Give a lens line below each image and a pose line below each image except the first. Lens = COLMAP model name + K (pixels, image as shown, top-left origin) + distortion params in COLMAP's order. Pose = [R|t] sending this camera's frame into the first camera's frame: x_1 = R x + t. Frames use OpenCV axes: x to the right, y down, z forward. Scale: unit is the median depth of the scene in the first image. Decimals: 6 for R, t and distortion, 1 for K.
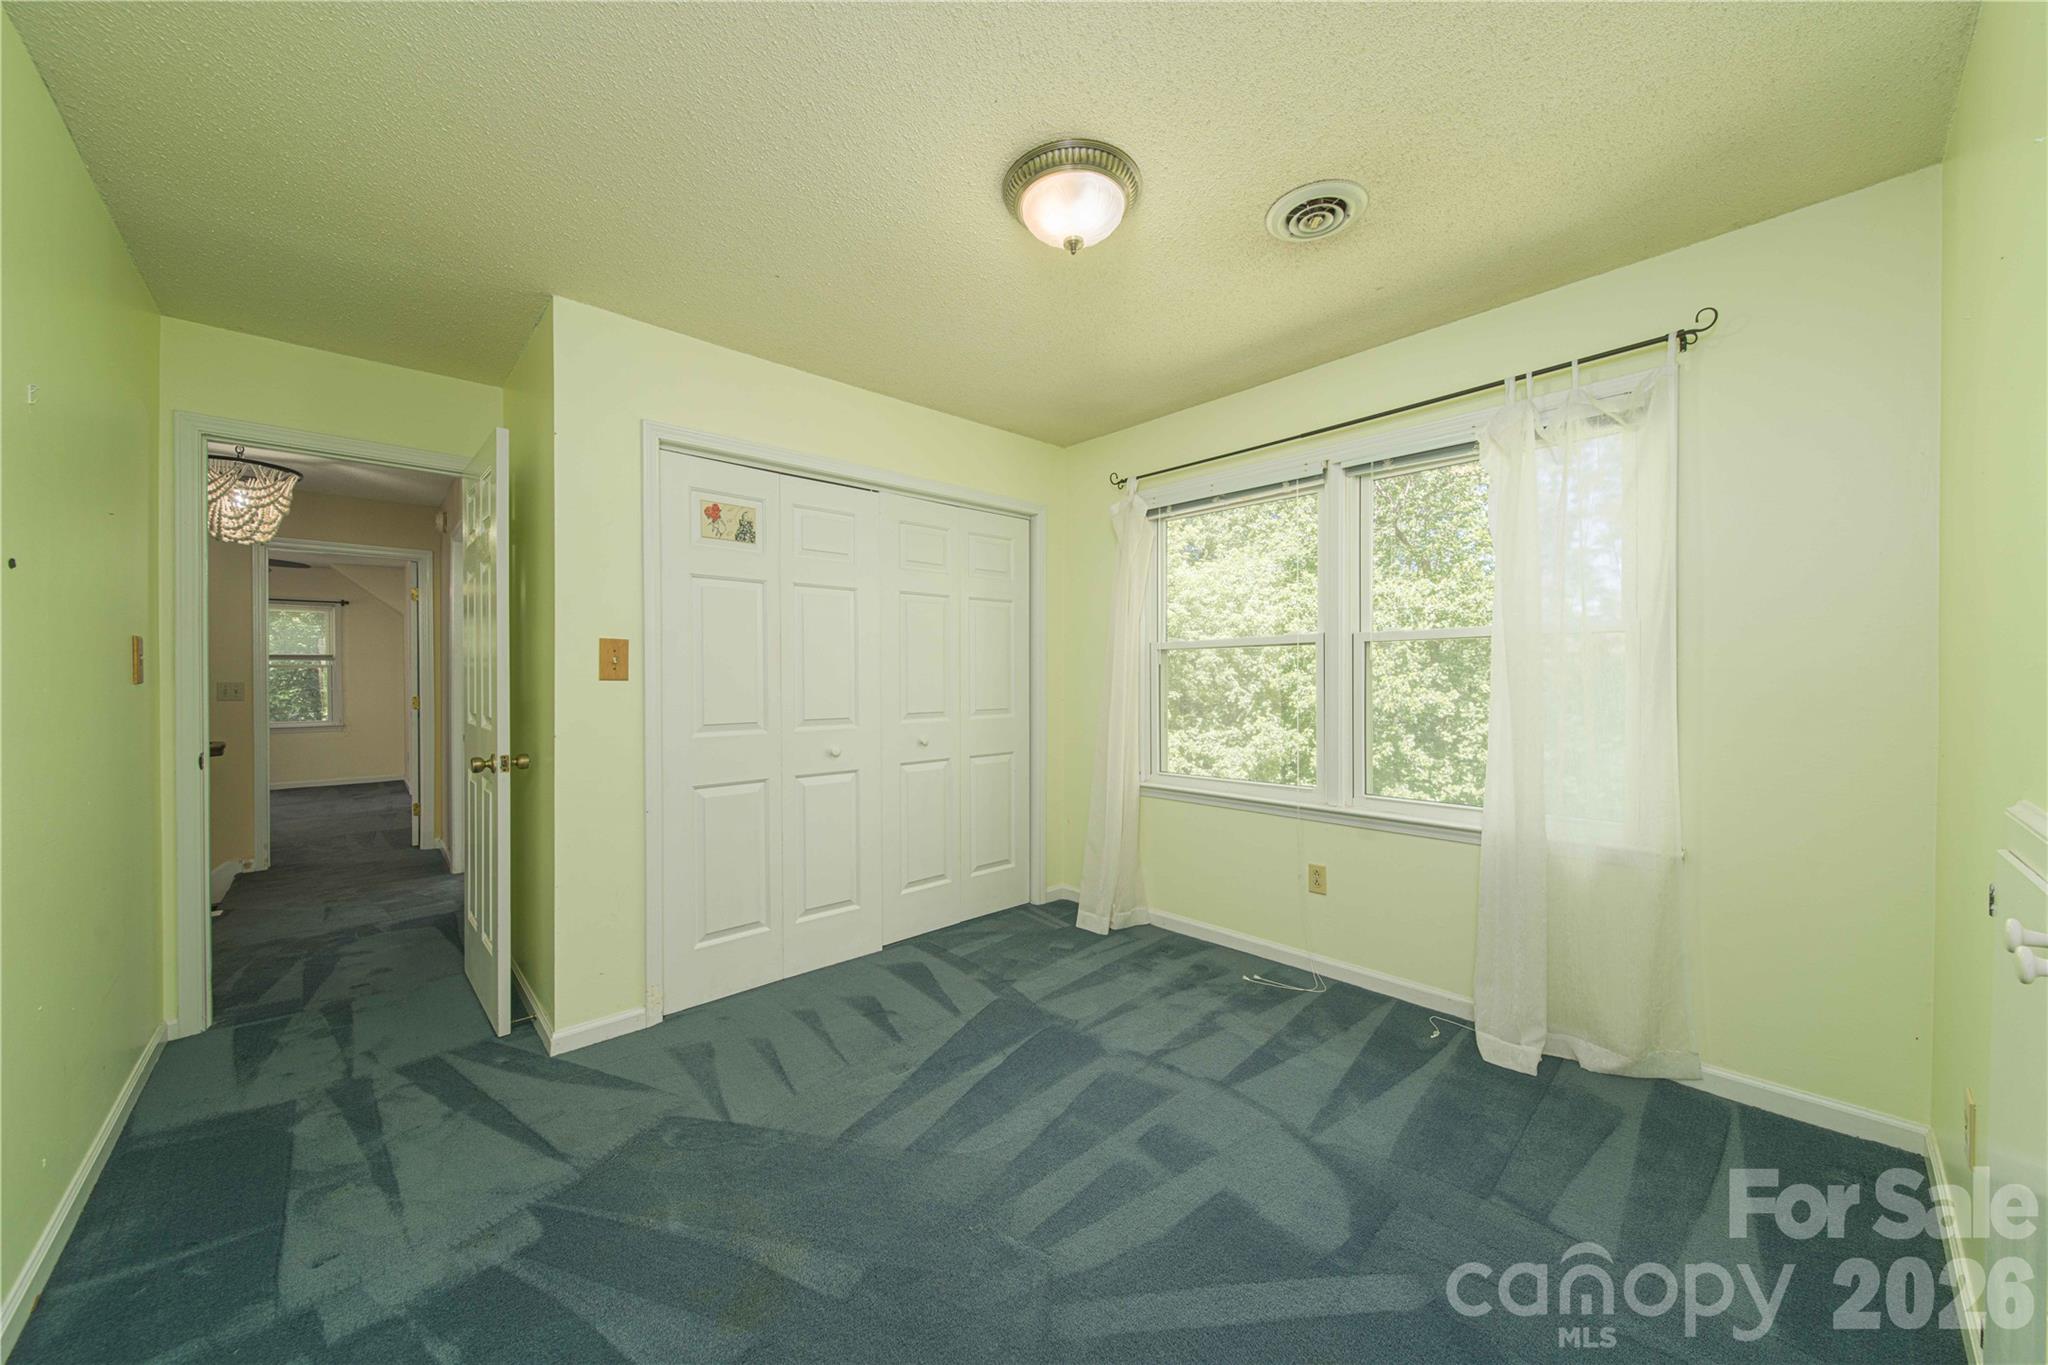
lens RADIAL K [[723.0, 0, 1017.8], [0, 723.0, 685.7], [0, 0, 1]] dist [0.000124, -0.000293]
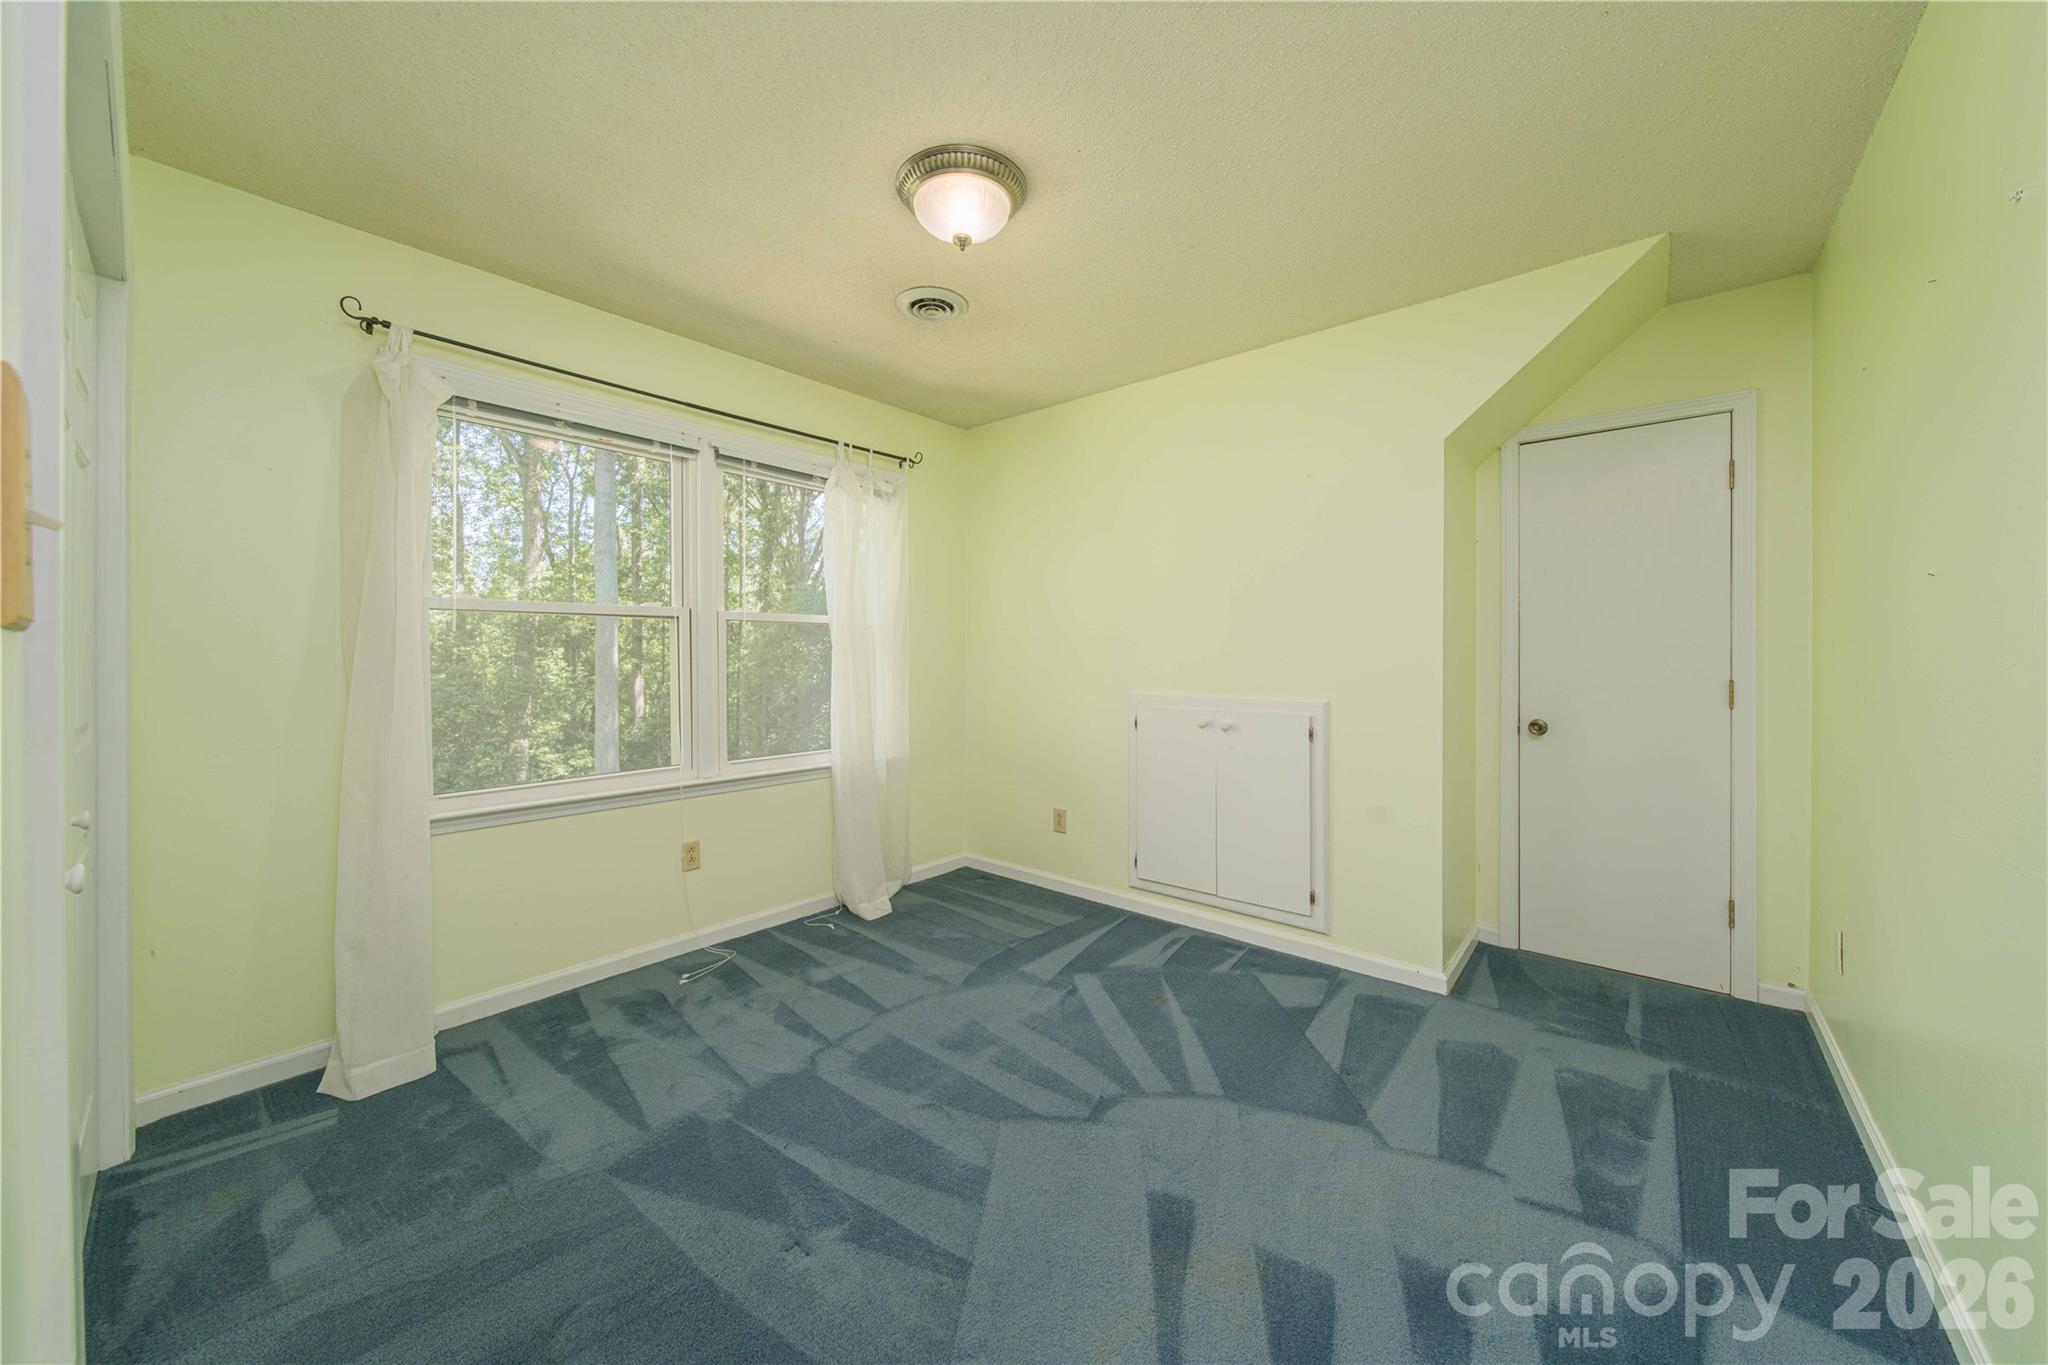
lens RADIAL K [[723.0, 0, 1023.4], [0, 723.0, 666.3], [0, 0, 1]] dist [0.000124, -0.000293]
pose [[-0.115611, -0.005744, 0.993278, -0.694938], [0.015219, 0.999856, 0.007553, 0.007954], [-0.993178, 0.015990, -0.115507, 0.735389]]
